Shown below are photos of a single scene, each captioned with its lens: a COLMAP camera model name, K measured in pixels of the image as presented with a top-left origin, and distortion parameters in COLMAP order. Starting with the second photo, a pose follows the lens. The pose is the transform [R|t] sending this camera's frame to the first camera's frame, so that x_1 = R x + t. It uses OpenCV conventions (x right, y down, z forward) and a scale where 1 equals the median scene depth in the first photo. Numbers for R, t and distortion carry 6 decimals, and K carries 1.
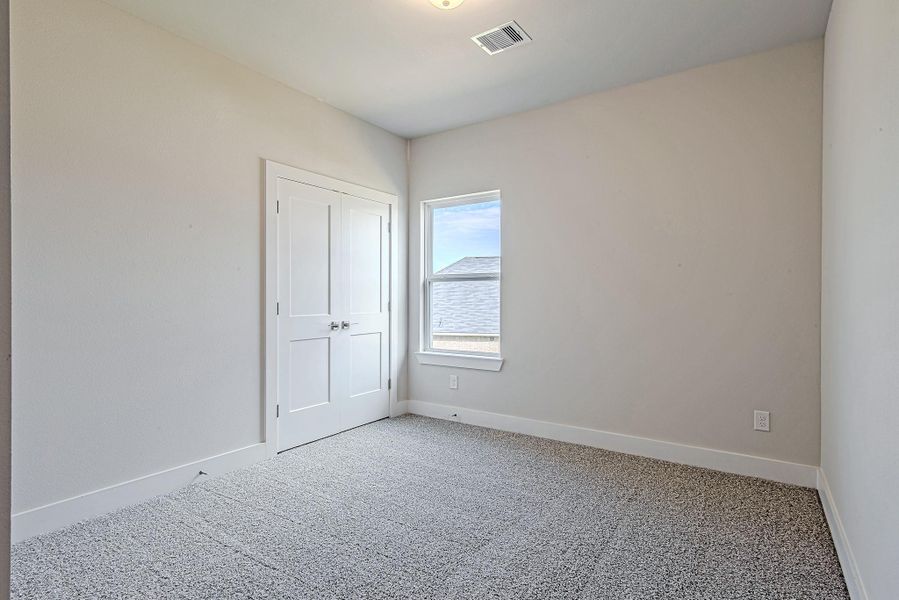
lens RADIAL K [[459.8, 0, 450.3], [0, 459.8, 299.8], [0, 0, 1]] dist [0.018706, -0.001435]
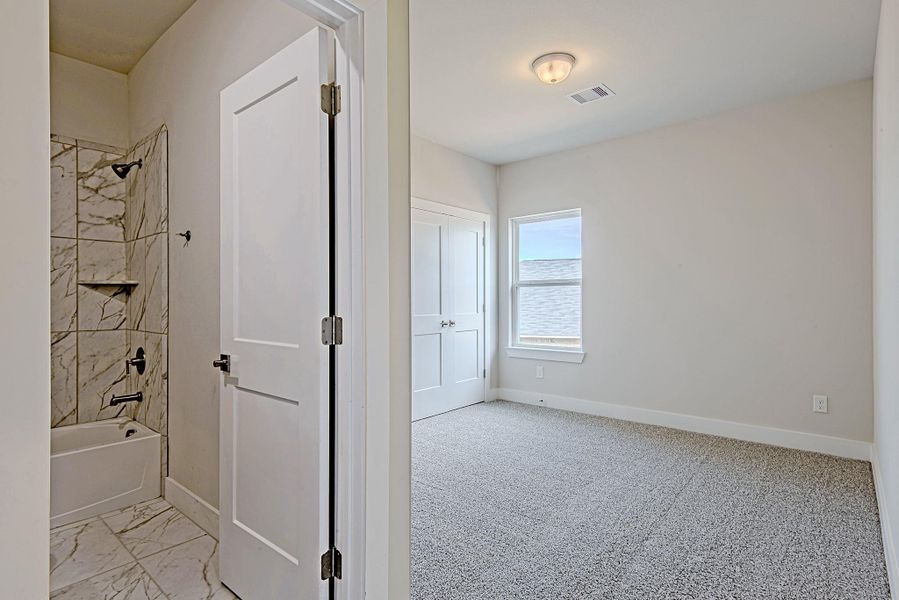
lens RADIAL K [[459.8, 0, 450.1], [0, 459.8, 298.9], [0, 0, 1]] dist [0.018706, -0.001435]
pose [[0.993163, -0.005264, -0.116613, -0.089175], [0.004345, 0.999957, -0.008134, 0.000092], [0.116651, 0.007571, 0.993144, -0.208054]]
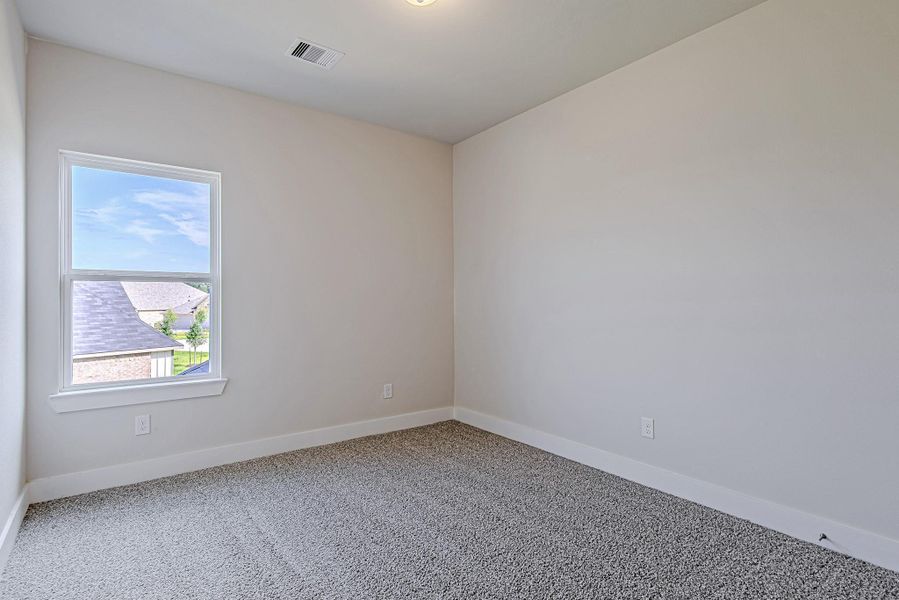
lens RADIAL K [[459.8, 0, 450.2], [0, 459.8, 305.2], [0, 0, 1]] dist [0.018706, -0.001435]
pose [[0.315136, -0.003155, 0.949041, -0.558907], [0.003741, 0.999991, 0.002082, -0.004209], [-0.949039, 0.002895, 0.315144, 0.357381]]
